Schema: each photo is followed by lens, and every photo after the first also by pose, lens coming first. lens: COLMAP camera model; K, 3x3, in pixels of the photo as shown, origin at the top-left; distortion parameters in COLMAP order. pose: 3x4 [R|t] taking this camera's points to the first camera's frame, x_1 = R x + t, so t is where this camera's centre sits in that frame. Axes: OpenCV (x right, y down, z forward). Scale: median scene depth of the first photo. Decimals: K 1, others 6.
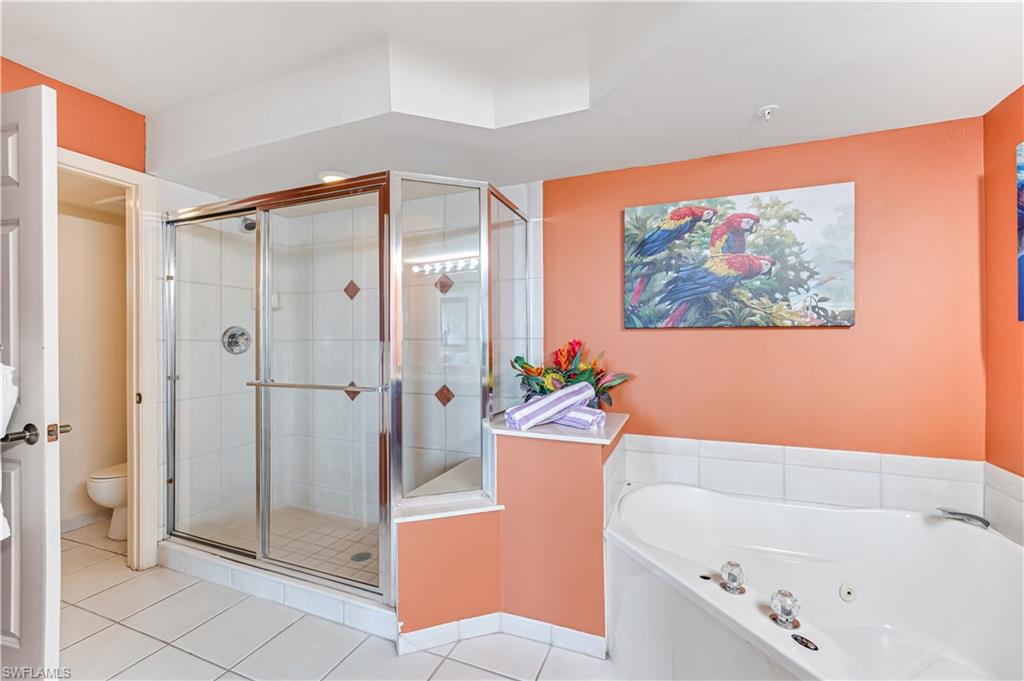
lens RADIAL K [[421.0, 0, 467.4], [0, 421.0, 340.9], [0, 0, 1]] dist [-0.000792, -0.000204]
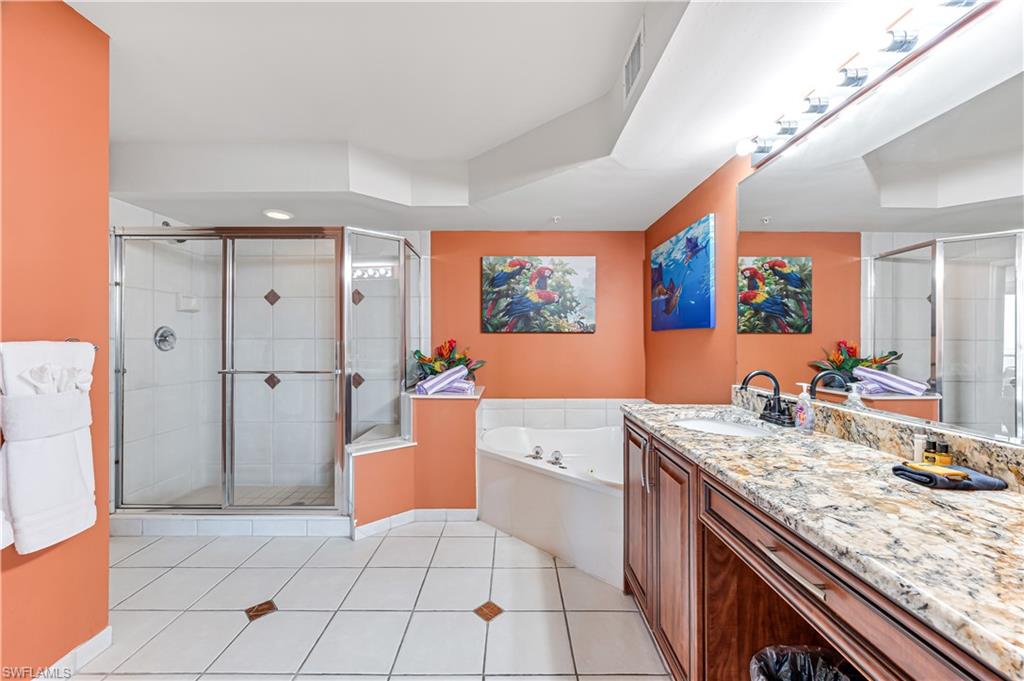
lens RADIAL K [[410.0, 0, 514.3], [0, 410.0, 339.2], [0, 0, 1]] dist [0.001088, 0.000125]
pose [[0.886585, 0.003146, 0.462555, -0.247622], [-0.001523, 0.999991, -0.003882, 0.003428], [-0.462563, 0.002737, 0.886582, -0.448490]]
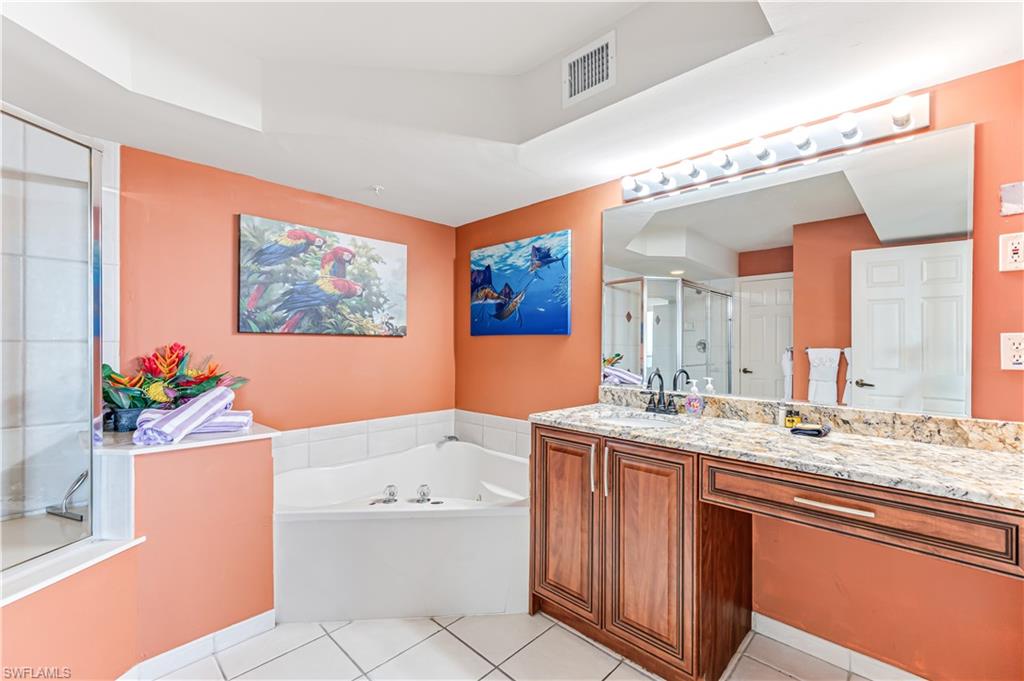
lens RADIAL K [[418.6, 0, 609.5], [0, 418.6, 343.5], [0, 0, 1]] dist [-0.000157, -0.000089]
pose [[0.214024, 0.006388, 0.976807, -0.439631], [-0.003168, 0.999978, -0.005845, -0.000057], [-0.976823, -0.001843, 0.214040, -0.085867]]
